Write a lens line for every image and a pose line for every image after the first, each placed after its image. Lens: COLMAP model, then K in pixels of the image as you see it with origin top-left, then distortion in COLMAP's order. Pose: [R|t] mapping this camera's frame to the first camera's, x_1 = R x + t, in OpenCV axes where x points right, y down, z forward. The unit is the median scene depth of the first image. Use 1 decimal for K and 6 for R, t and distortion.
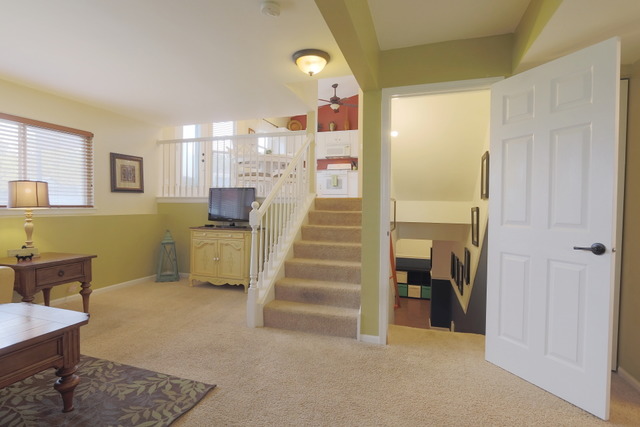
lens RADIAL K [[332.2, 0, 320.9], [0, 332.2, 217.8], [0, 0, 1]] dist [-0.019334, 0.001531]
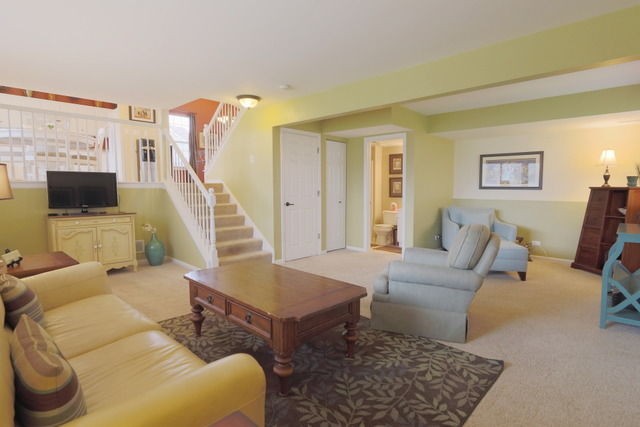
lens RADIAL K [[332.2, 0, 318.2], [0, 332.2, 212.0], [0, 0, 1]] dist [-0.019334, 0.001531]
pose [[0.425569, -0.080937, 0.901299, -0.911725], [0.023719, 0.996648, 0.078300, -0.037989], [-0.904615, -0.011944, 0.426062, -0.003575]]
